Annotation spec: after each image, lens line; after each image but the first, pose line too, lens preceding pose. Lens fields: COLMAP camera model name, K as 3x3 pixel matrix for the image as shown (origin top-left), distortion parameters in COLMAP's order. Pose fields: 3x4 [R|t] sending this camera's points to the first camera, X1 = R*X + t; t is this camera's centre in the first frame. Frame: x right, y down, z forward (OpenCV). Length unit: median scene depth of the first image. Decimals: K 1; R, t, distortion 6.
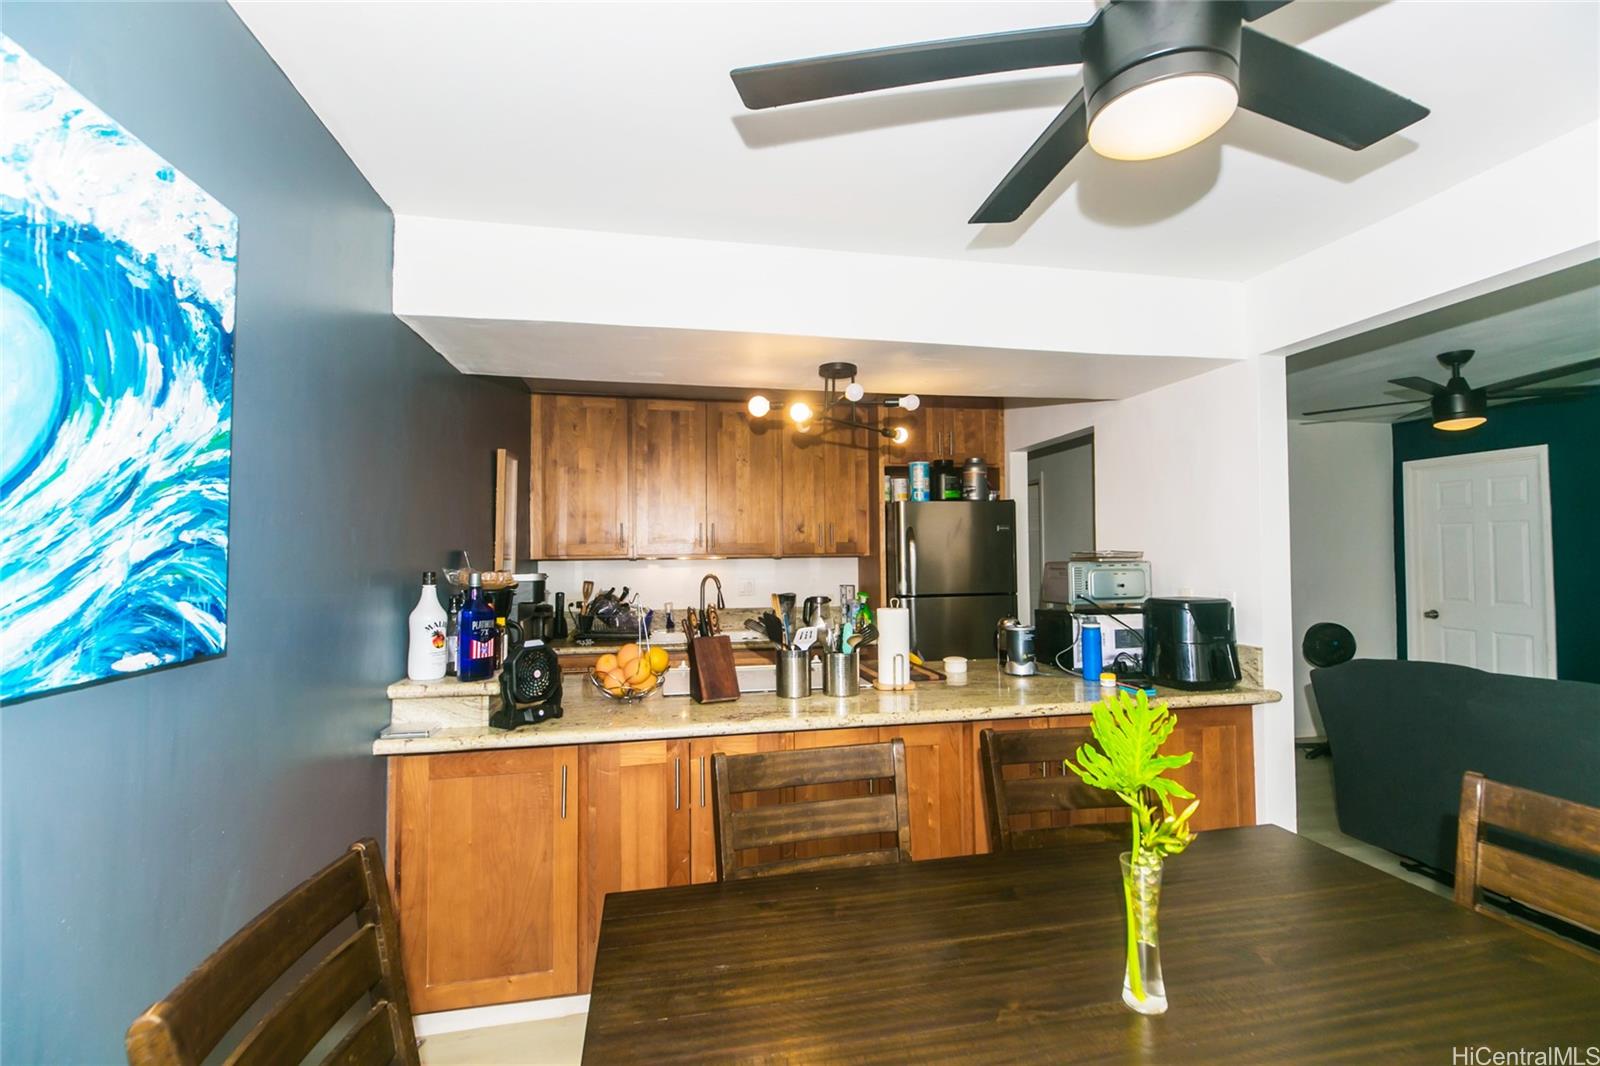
lens RADIAL K [[715.8, 0, 805.5], [0, 715.8, 543.8], [0, 0, 1]] dist [-0.003102, -0.001870]
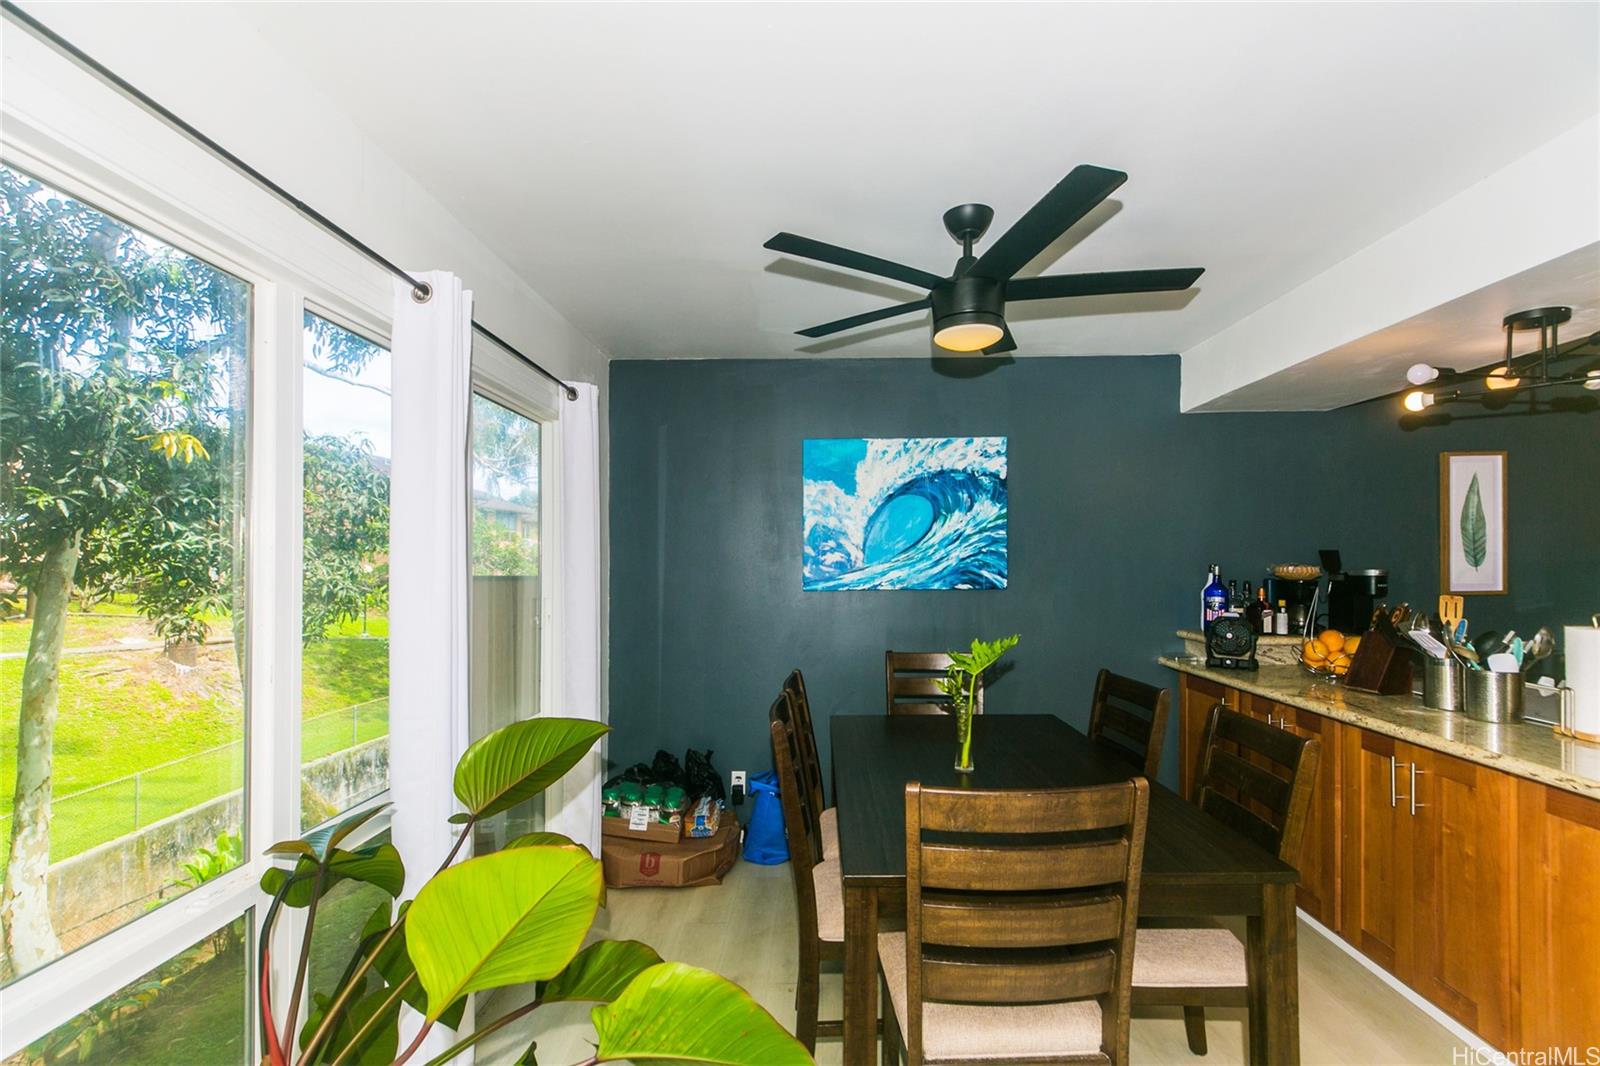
lens RADIAL K [[715.8, 0, 820.5], [0, 715.8, 546.5], [0, 0, 1]] dist [-0.003102, -0.001870]
pose [[-0.212772, -0.009187, -0.977059, 1.029398], [0.020451, 0.999695, -0.013854, 0.001636], [0.976888, -0.022930, -0.212519, 0.416908]]
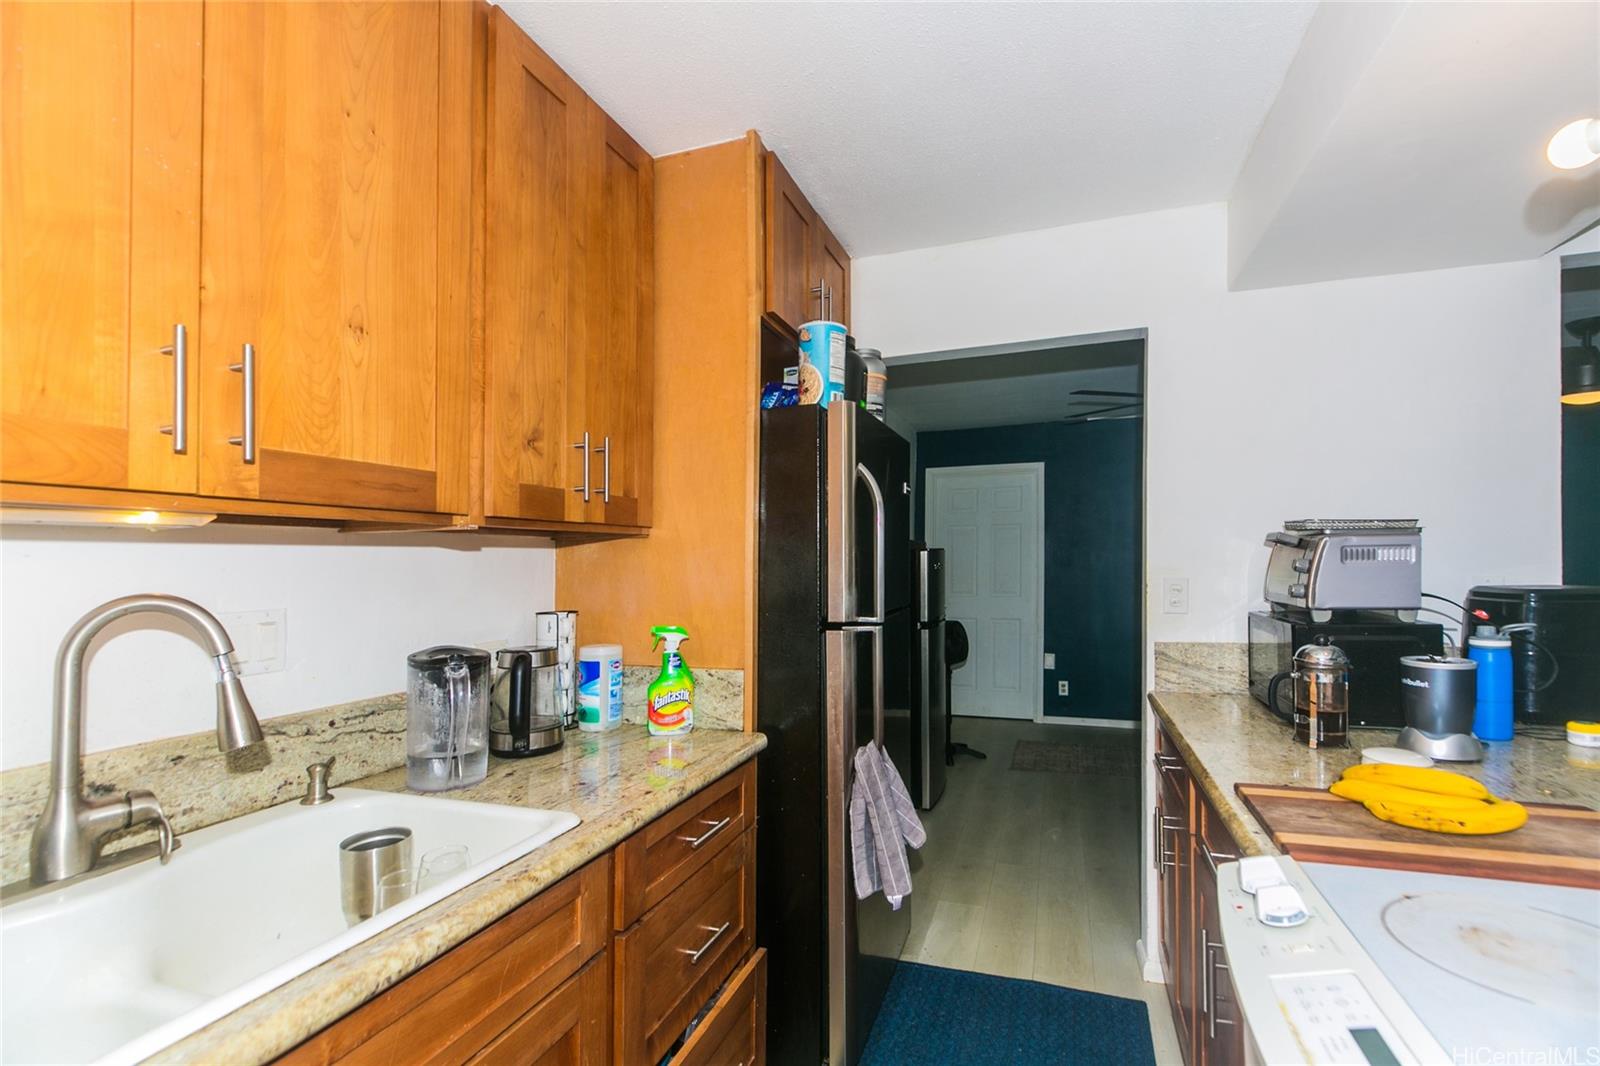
lens RADIAL K [[715.8, 0, 782.7], [0, 715.8, 584.0], [0, 0, 1]] dist [-0.003102, -0.001870]
pose [[0.530598, -0.023074, 0.847309, -0.395793], [-0.010367, 0.999378, 0.033707, 0.052980], [-0.847560, -0.026669, 0.530029, 1.287781]]
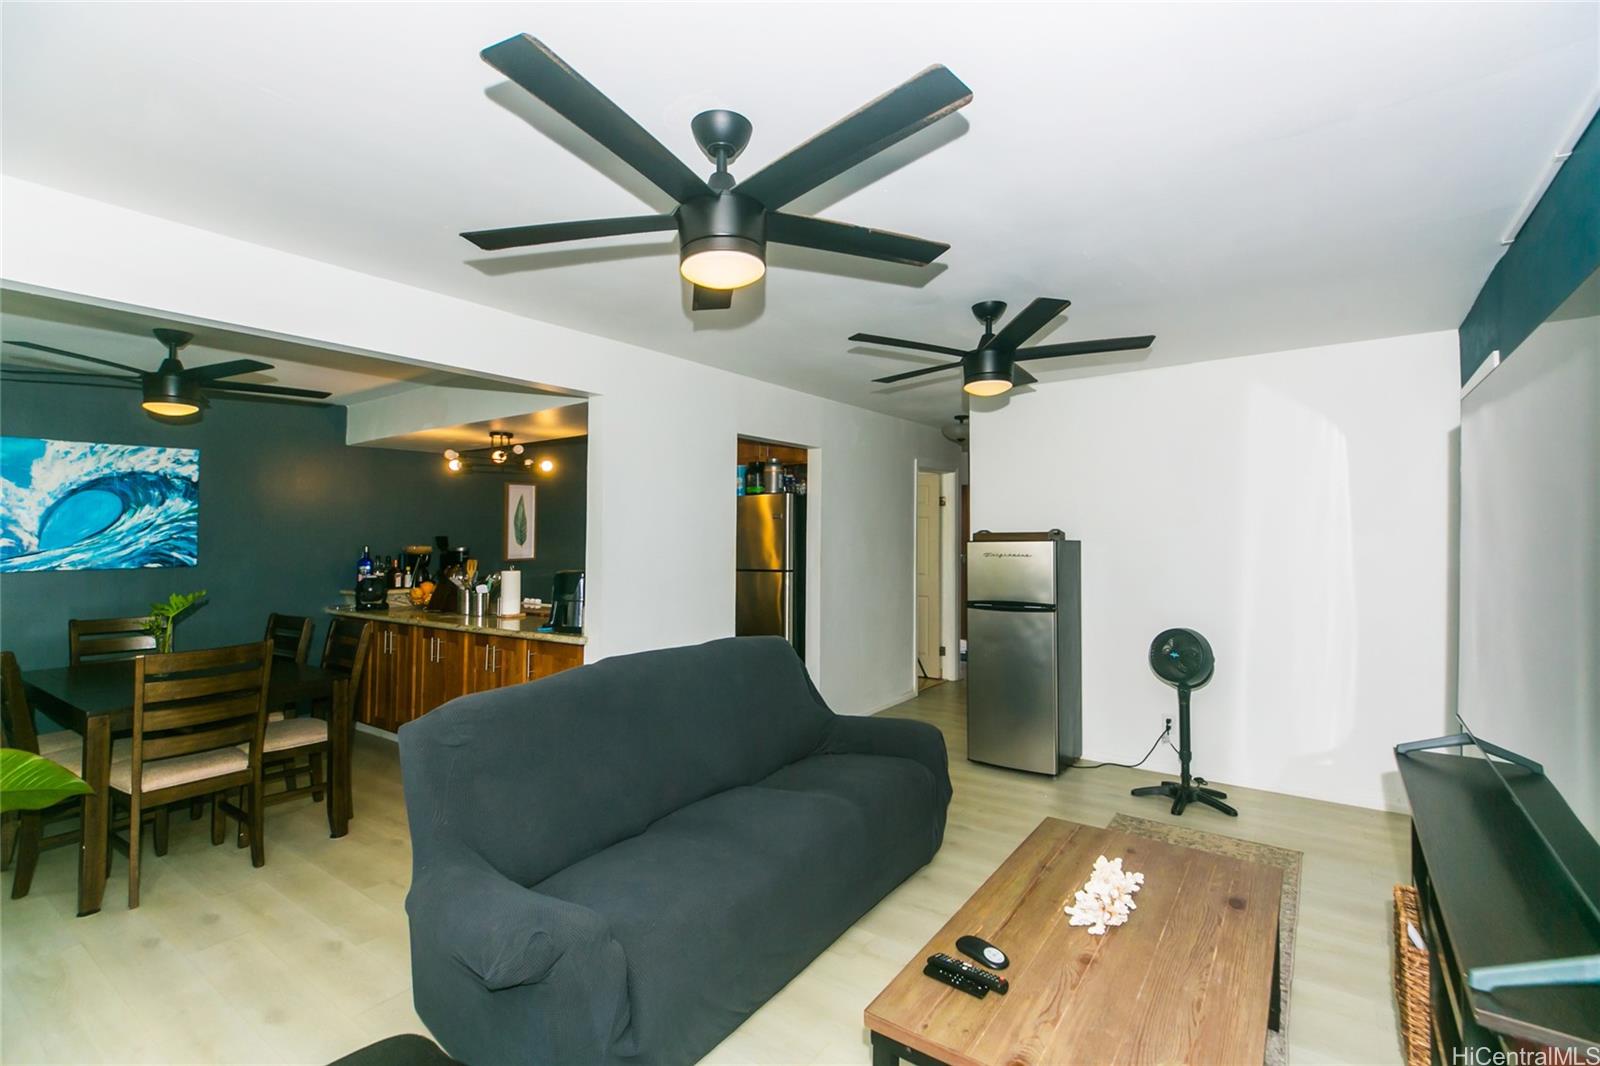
lens RADIAL K [[715.8, 0, 814.5], [0, 715.8, 518.5], [0, 0, 1]] dist [-0.003102, -0.001870]
pose [[0.685690, -0.013754, -0.727764, 1.975708], [0.012557, 0.999896, -0.007067, -0.015776], [0.727785, -0.004292, 0.685792, 0.374061]]
